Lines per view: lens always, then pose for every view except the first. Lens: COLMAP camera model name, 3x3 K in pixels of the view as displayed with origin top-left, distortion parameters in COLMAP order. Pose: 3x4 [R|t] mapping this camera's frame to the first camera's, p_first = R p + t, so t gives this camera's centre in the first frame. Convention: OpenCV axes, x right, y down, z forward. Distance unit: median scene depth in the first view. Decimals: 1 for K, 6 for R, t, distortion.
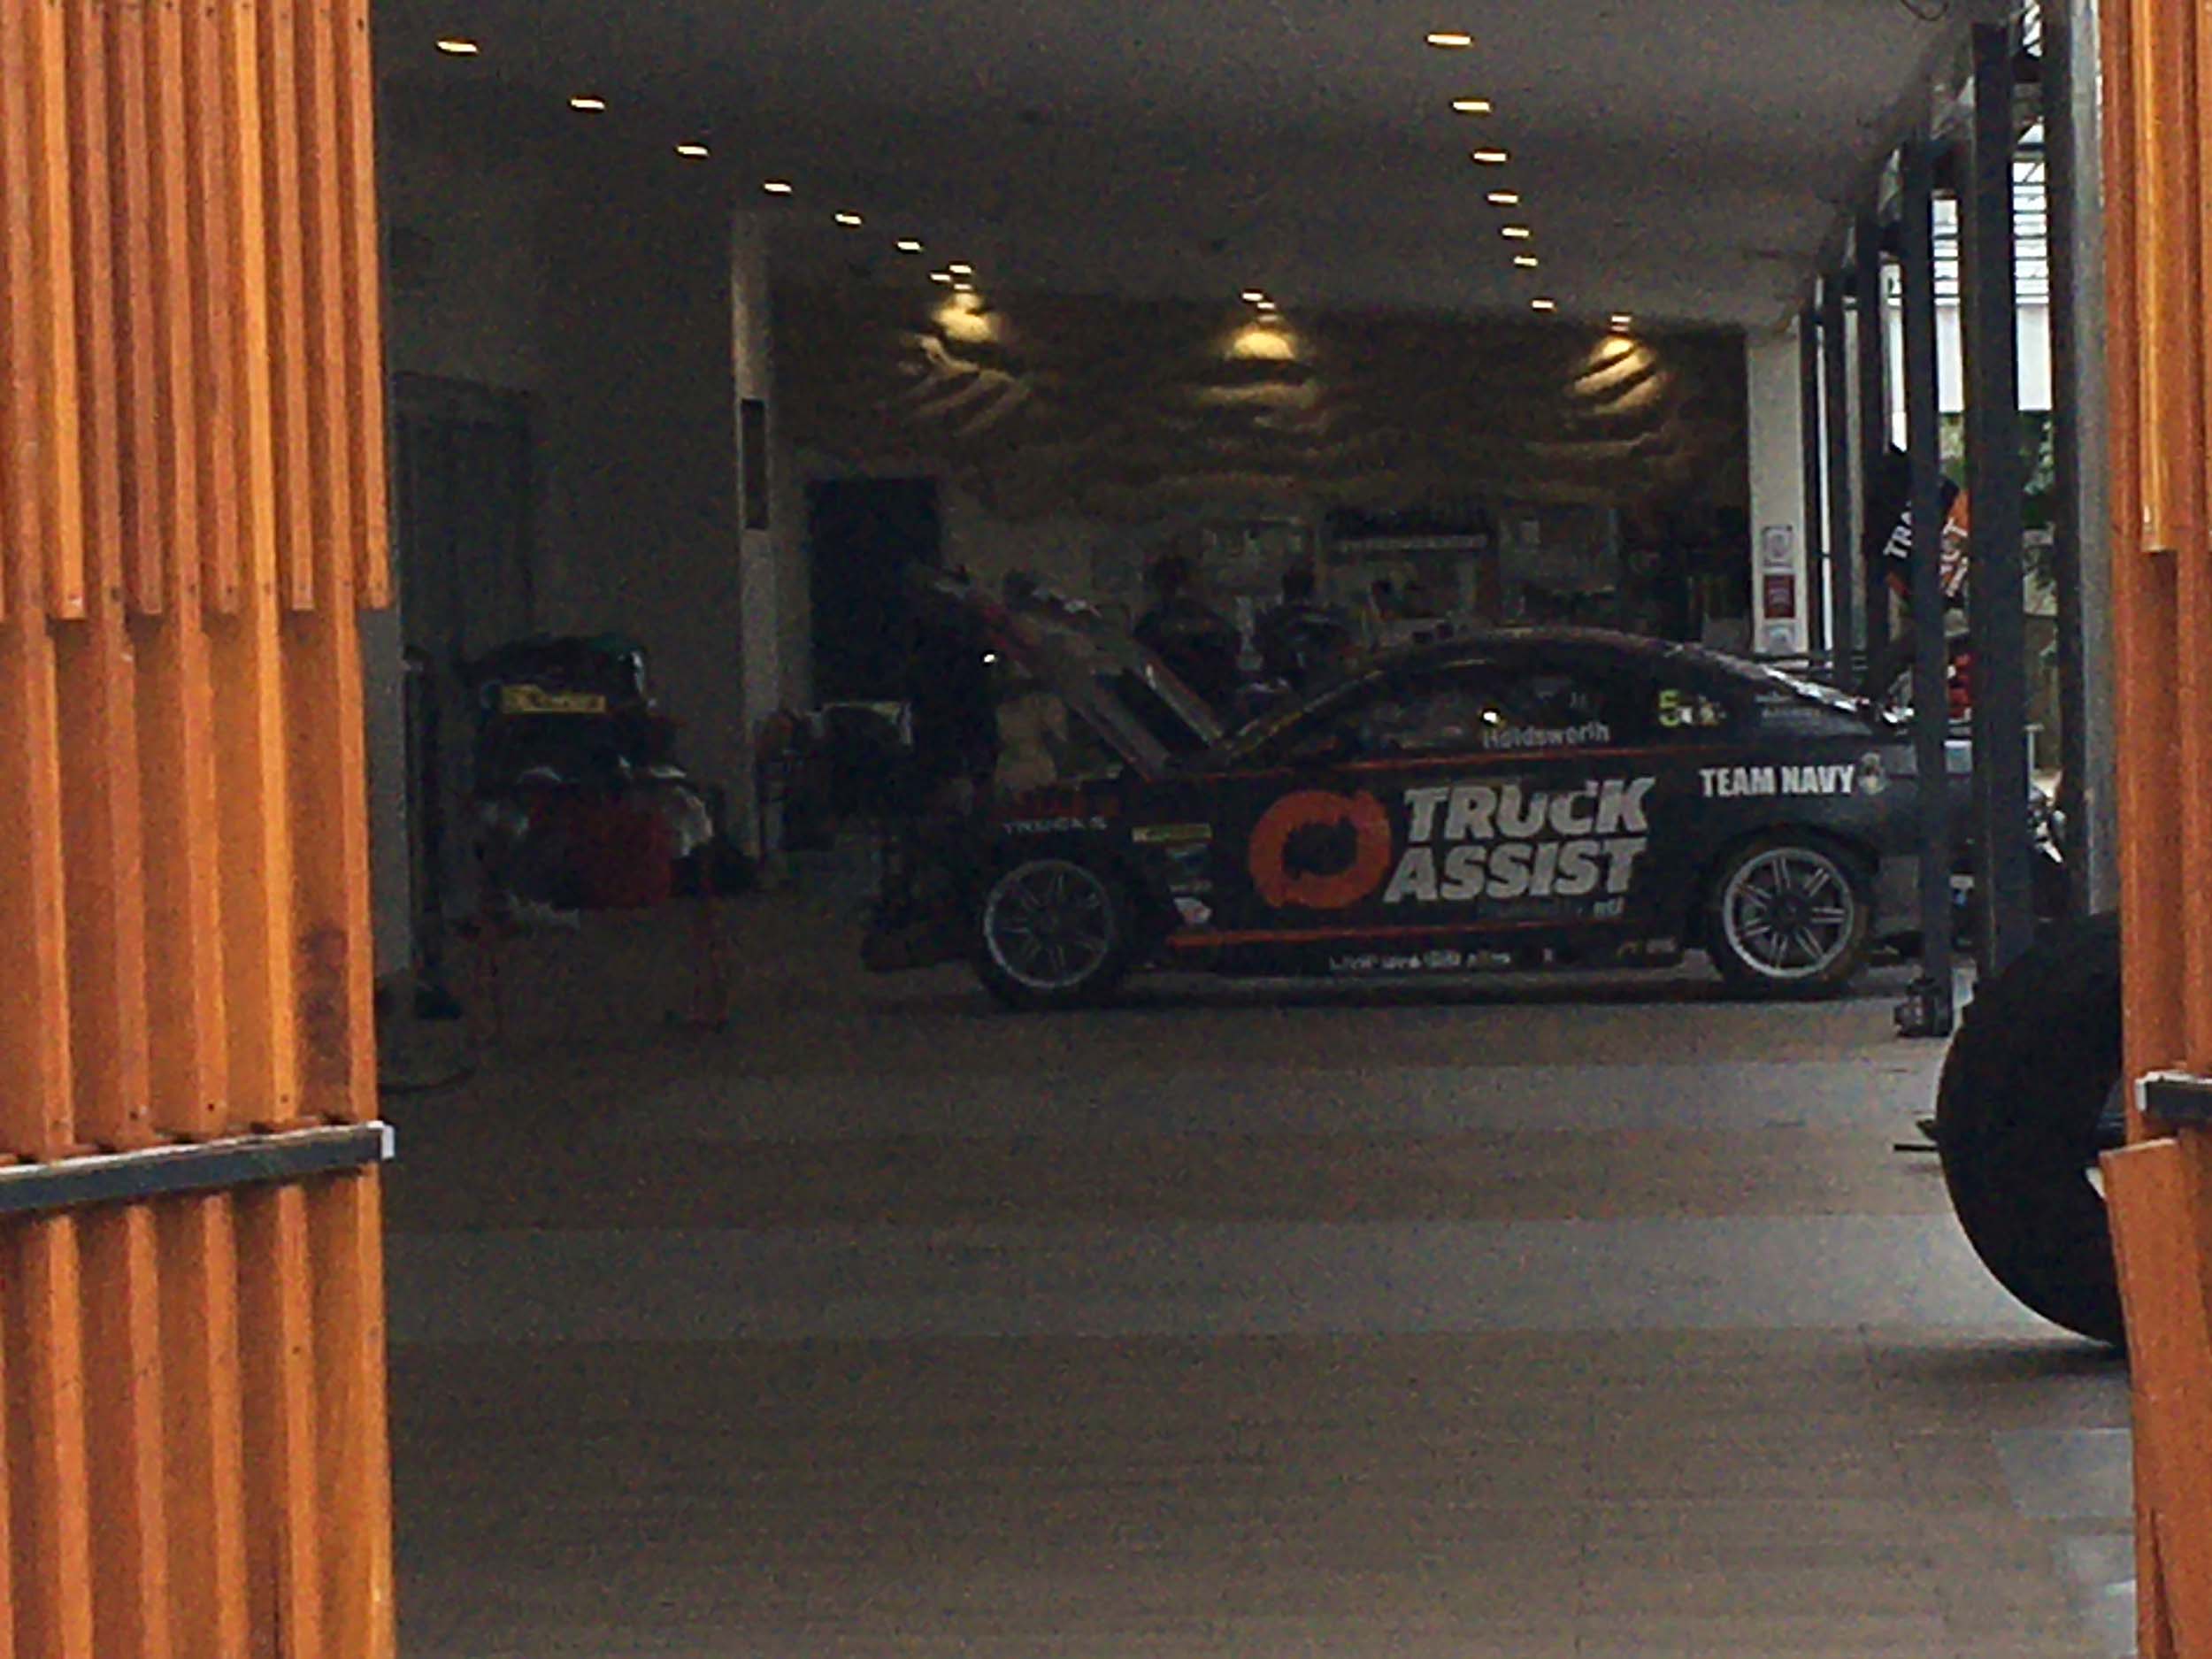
lens RADIAL K [[8044.0, 0, 1106.0], [0, 8044.0, 829.5], [0, 0, 1]] dist [-0.577402, 0.331625]
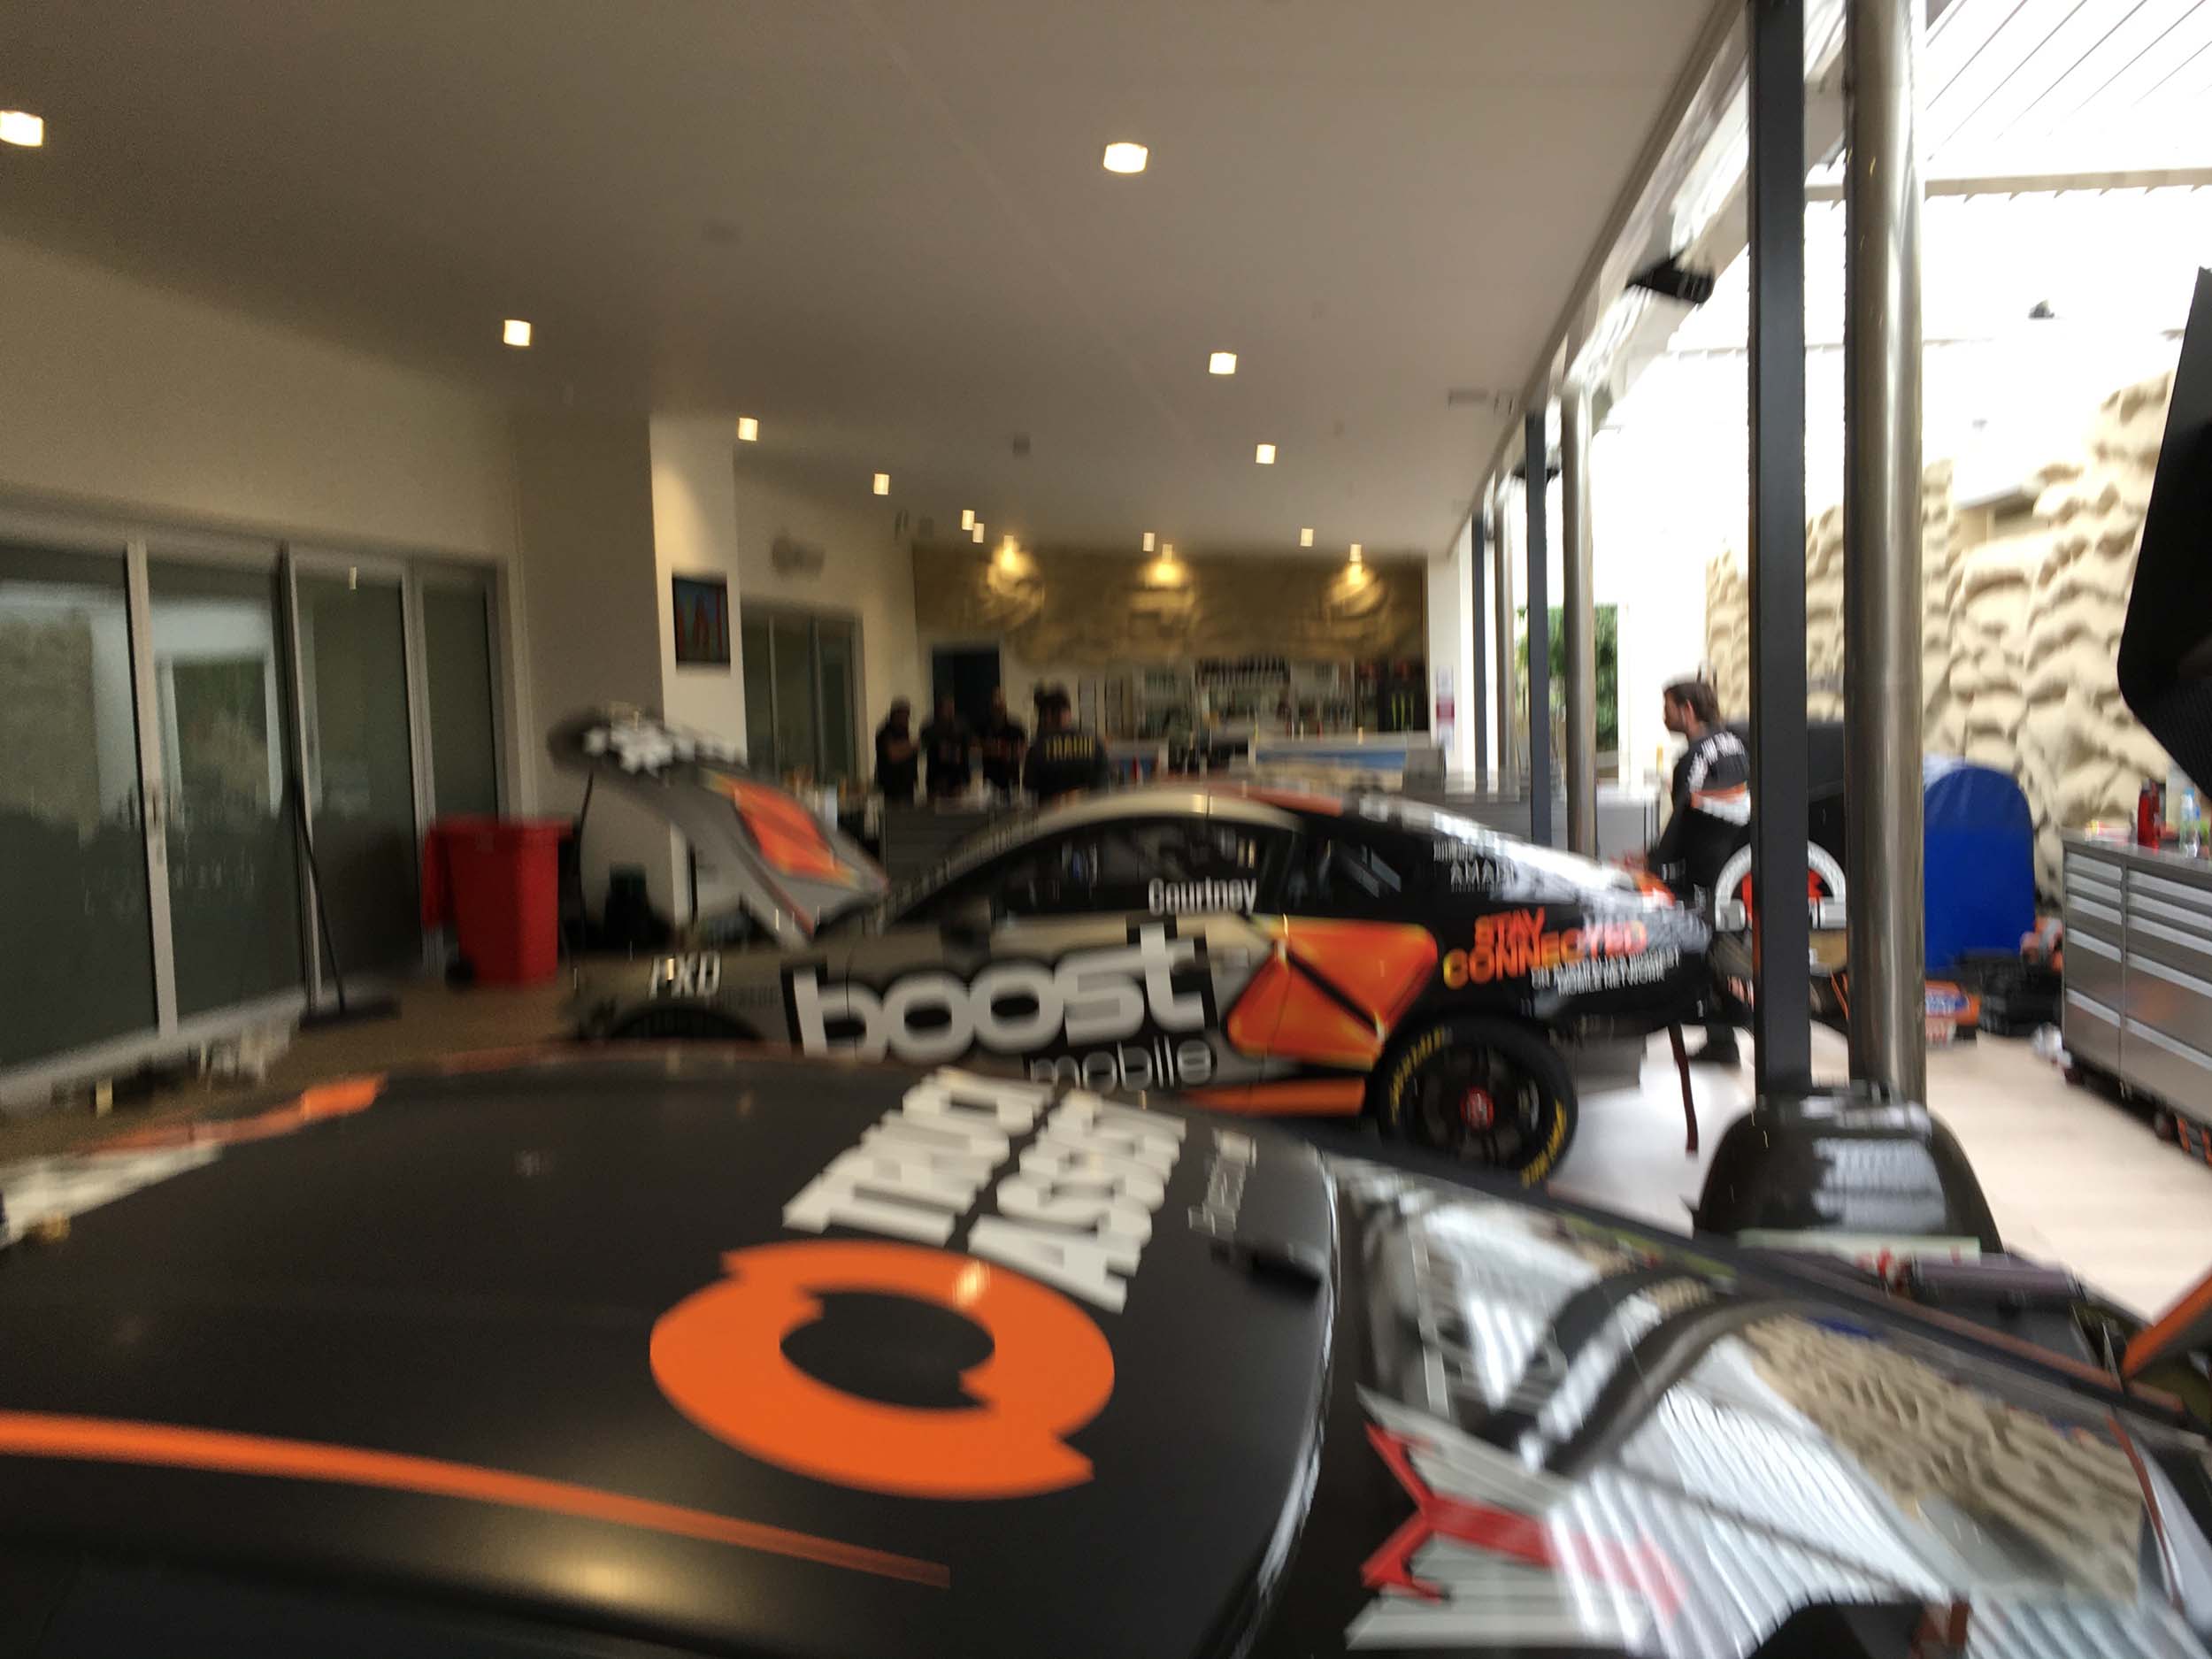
lens RADIAL K [[1886.3, 0, 1095.2], [0, 1886.3, 835.1], [0, 0, 1]] dist [0.073084, -0.108776]
pose [[0.997287, 0.007064, -0.073269, 0.036409], [-0.003760, 0.998974, 0.045131, -0.019521], [0.073513, -0.044733, 0.996291, 0.557587]]
